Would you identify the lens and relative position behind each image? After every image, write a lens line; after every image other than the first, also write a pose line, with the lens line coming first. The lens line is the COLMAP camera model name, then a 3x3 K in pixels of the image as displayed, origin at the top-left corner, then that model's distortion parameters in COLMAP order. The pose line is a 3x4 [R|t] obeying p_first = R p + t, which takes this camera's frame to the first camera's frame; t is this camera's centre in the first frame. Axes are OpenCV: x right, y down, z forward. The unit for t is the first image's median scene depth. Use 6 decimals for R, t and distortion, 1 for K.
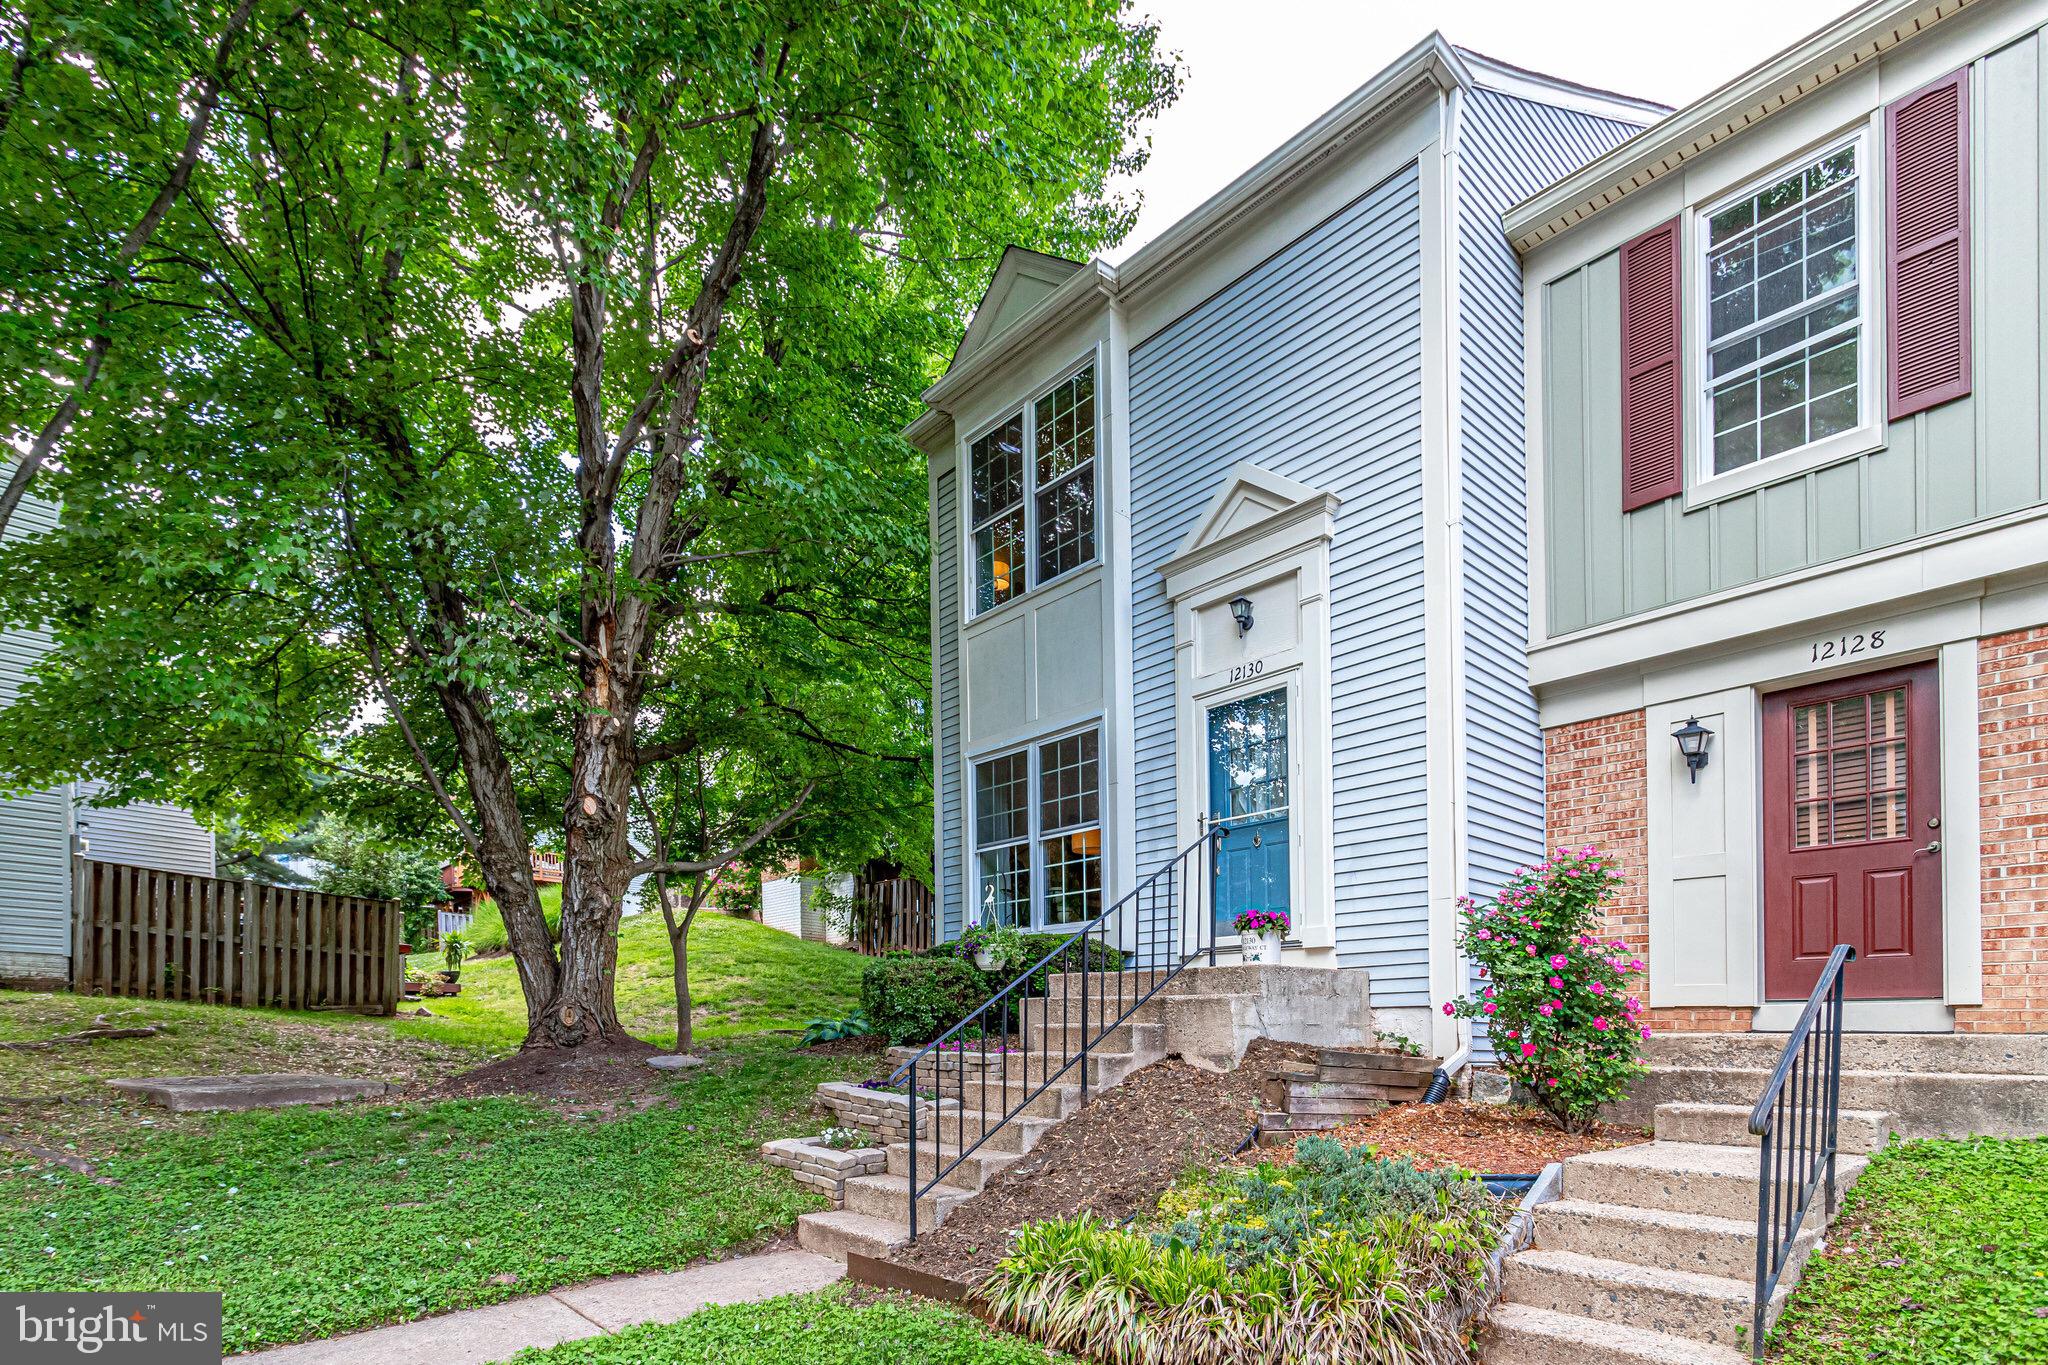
lens RADIAL K [[971.4, 0, 1024.0], [0, 971.4, 682.5], [0, 0, 1]] dist [0.002180, 0.000027]
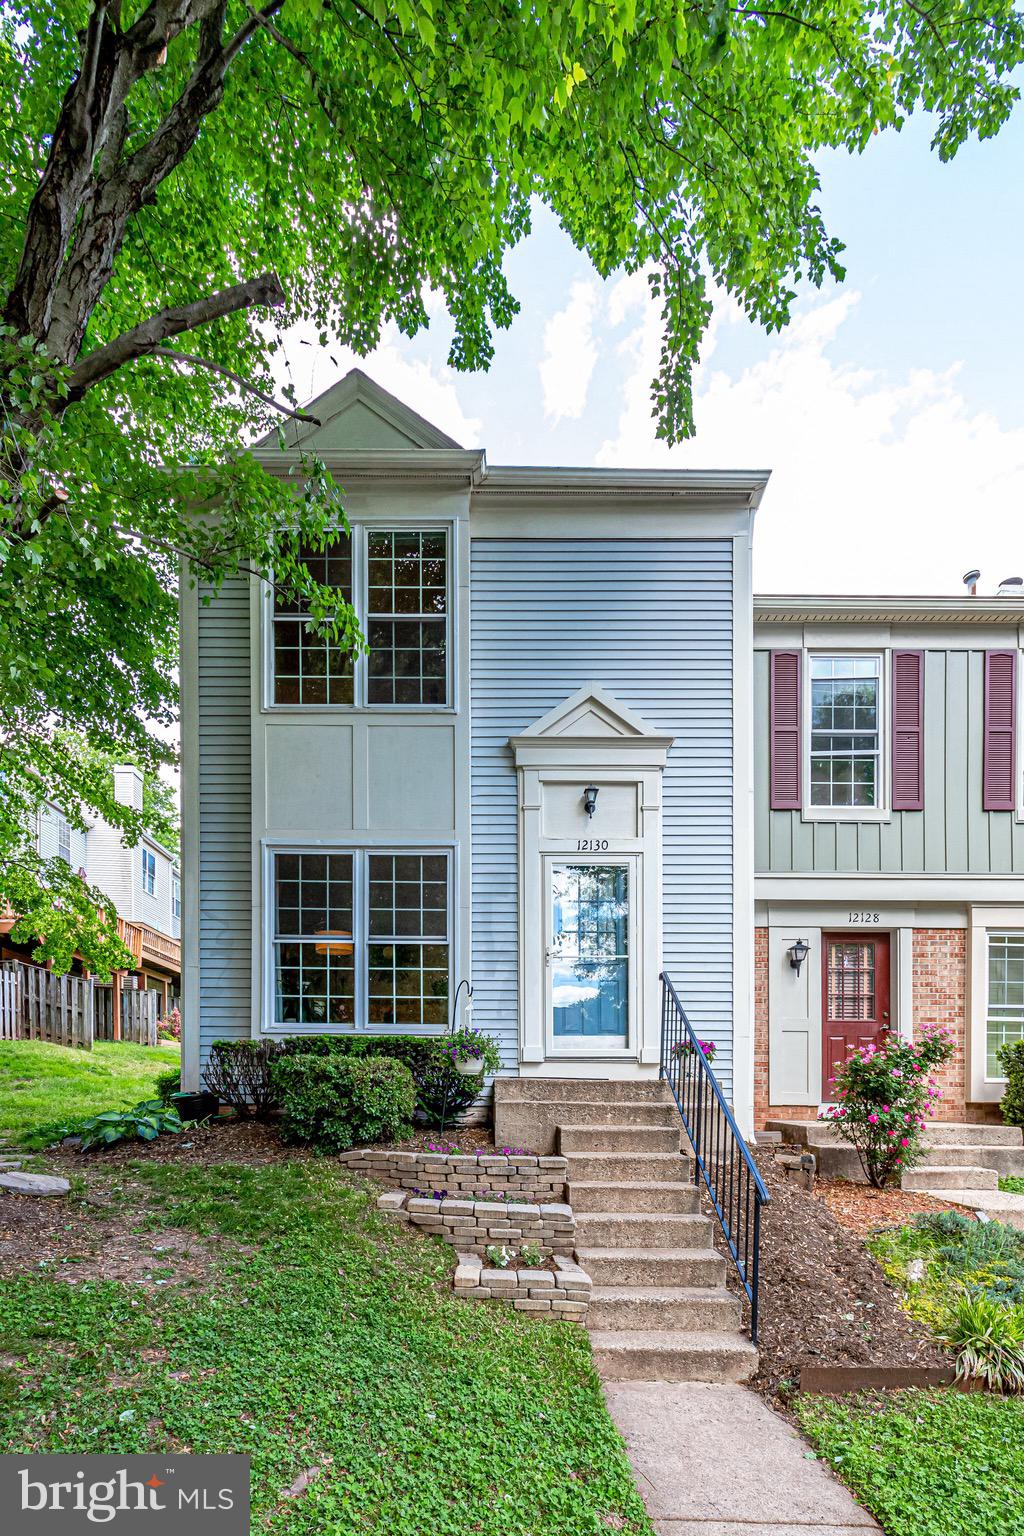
lens RADIAL K [[759.2, 0, 512.0], [0, 759.2, 853.1], [0, 0, 1]] dist [0.002254, 0.000419]
pose [[0.663467, 0.226859, 0.712984, -0.561403], [-0.257925, 0.963862, -0.066671, 0.093817], [-0.702343, -0.139663, 0.698003, 0.369999]]
